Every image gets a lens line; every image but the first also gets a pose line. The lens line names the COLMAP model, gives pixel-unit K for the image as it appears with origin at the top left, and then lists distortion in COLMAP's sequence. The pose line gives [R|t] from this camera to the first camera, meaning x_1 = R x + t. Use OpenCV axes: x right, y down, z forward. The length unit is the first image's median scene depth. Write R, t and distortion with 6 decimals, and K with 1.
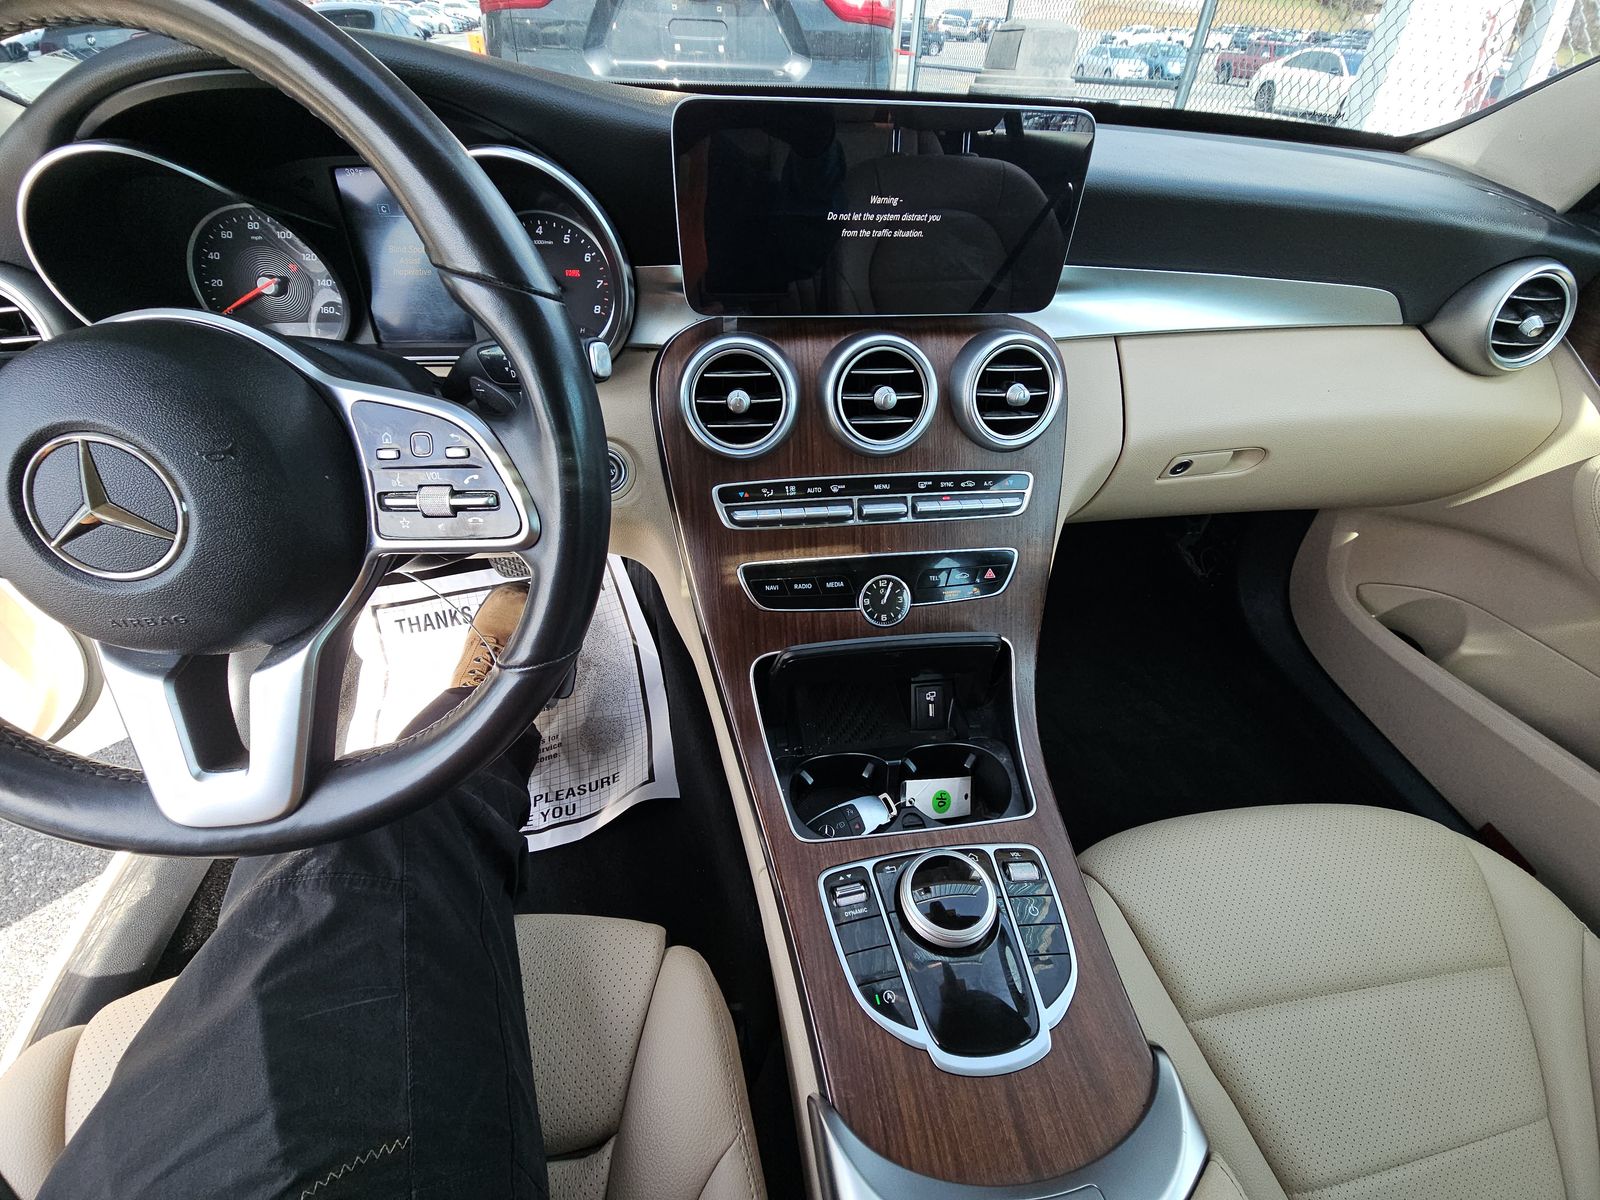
lens RADIAL K [[632.8, 0, 797.0], [0, 632.8, 591.4], [0, 0, 1]] dist [0.014905, -0.012564]
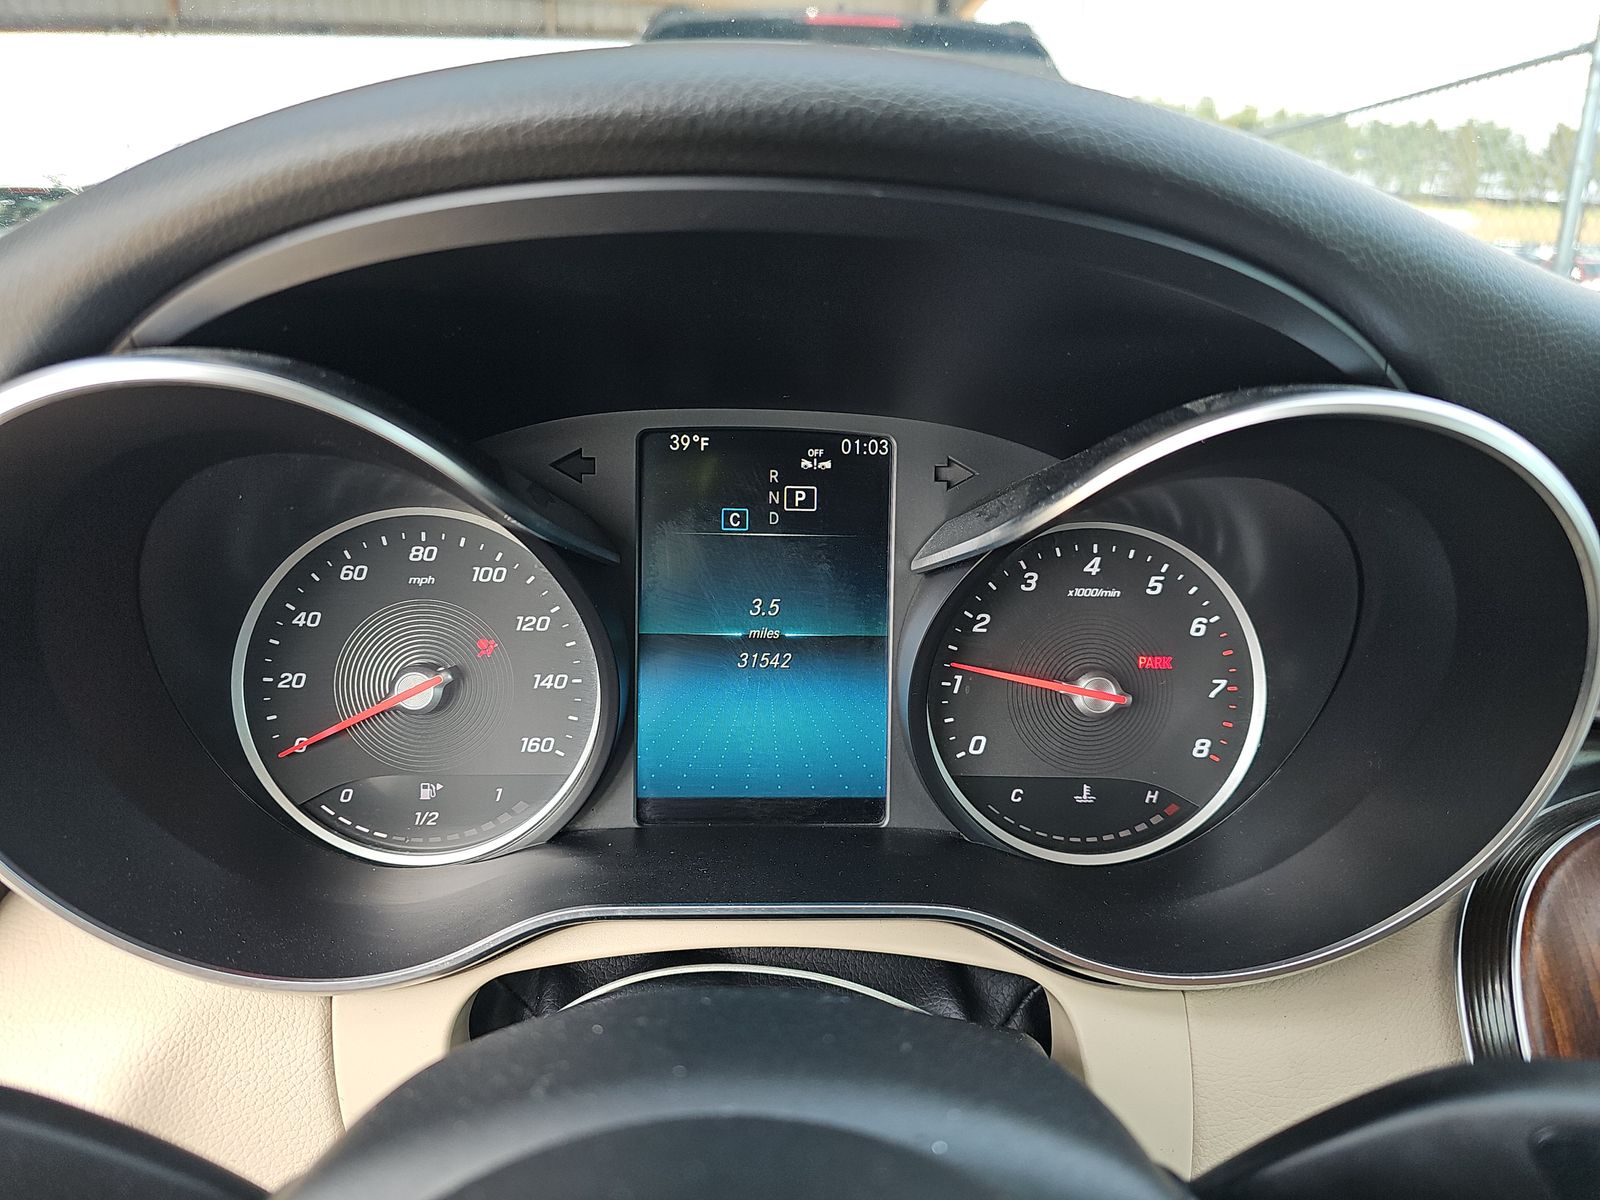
lens RADIAL K [[1006.5, 0, 798.6], [0, 1006.5, 582.6], [0, 0, 1]] dist [0.004455, -0.000571]
pose [[0.995333, 0.015753, -0.095207, -0.521459], [-0.053200, 0.912696, -0.405162, -0.293100], [0.080512, 0.408336, 0.909274, 0.417269]]
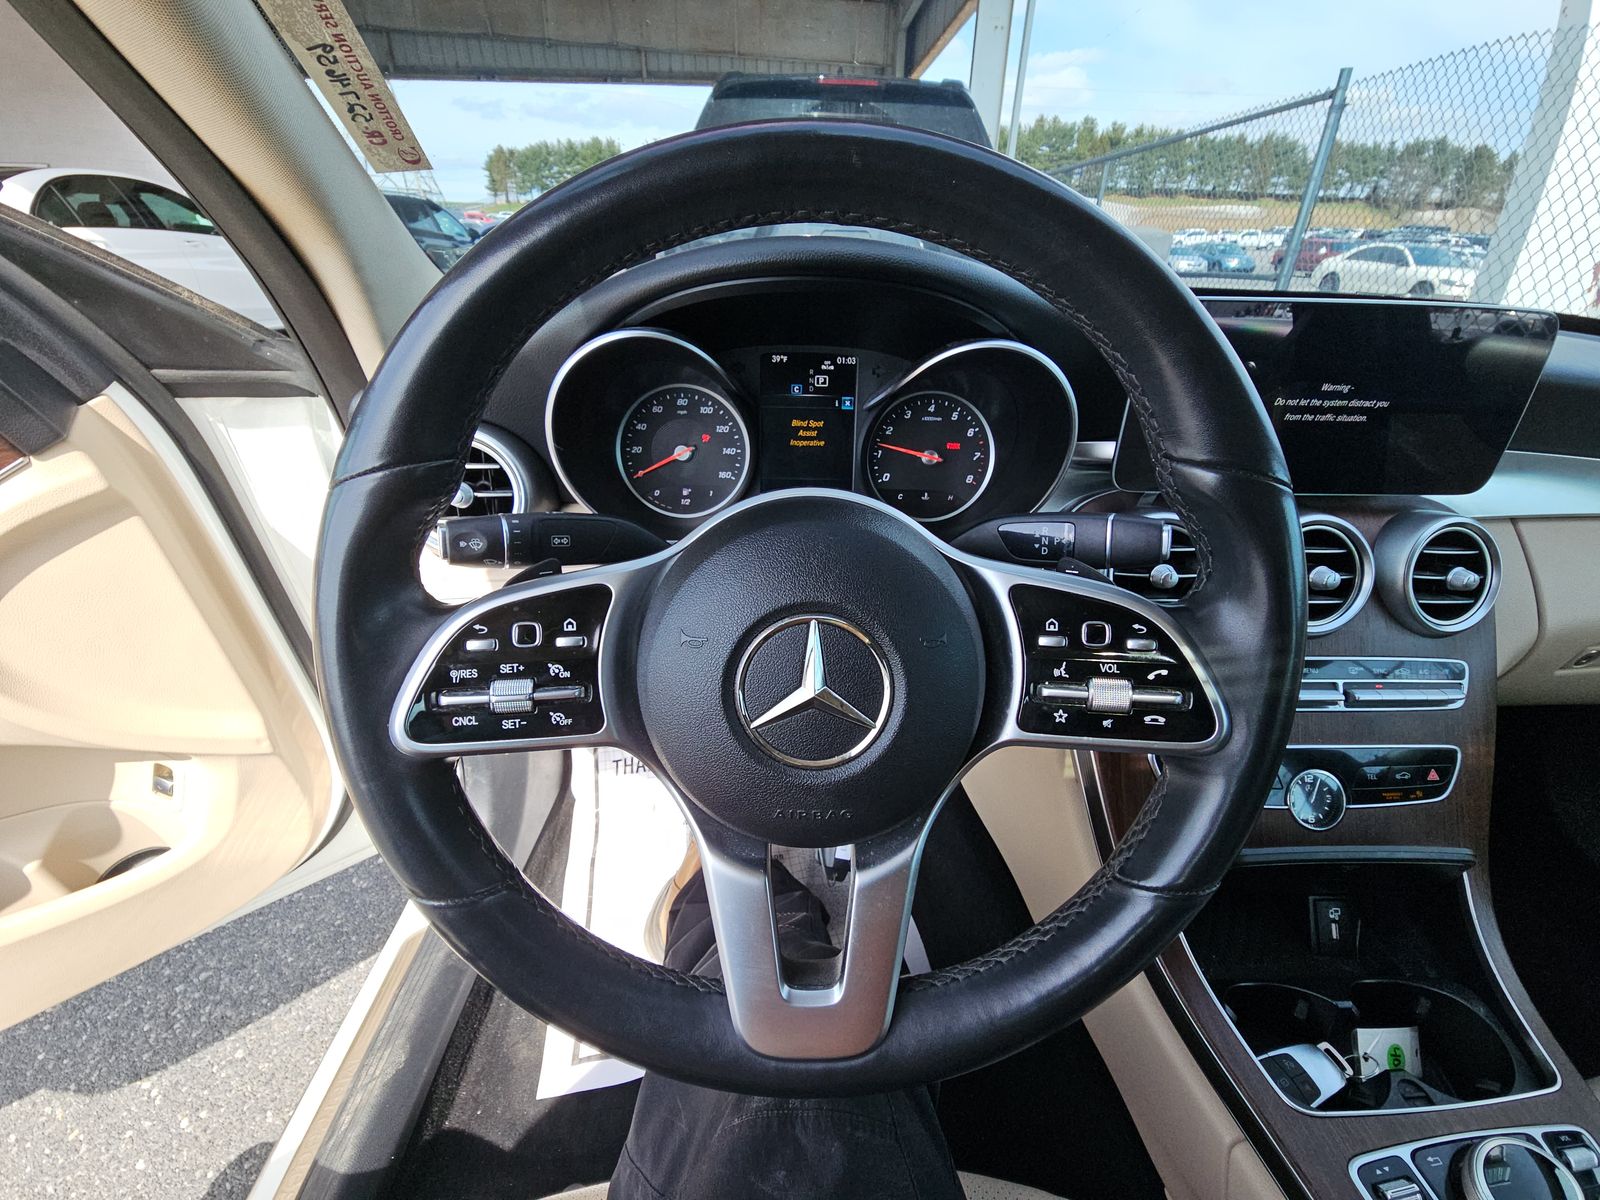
lens RADIAL K [[640.2, 0, 800.0], [0, 640.2, 600.0], [0, 0, 1]] dist [-0.008538, -0.000322]
pose [[0.994208, 0.040254, -0.099646, -0.497302], [-0.059997, 0.977157, -0.203873, -0.033729], [0.089163, 0.208671, 0.973913, 0.024163]]
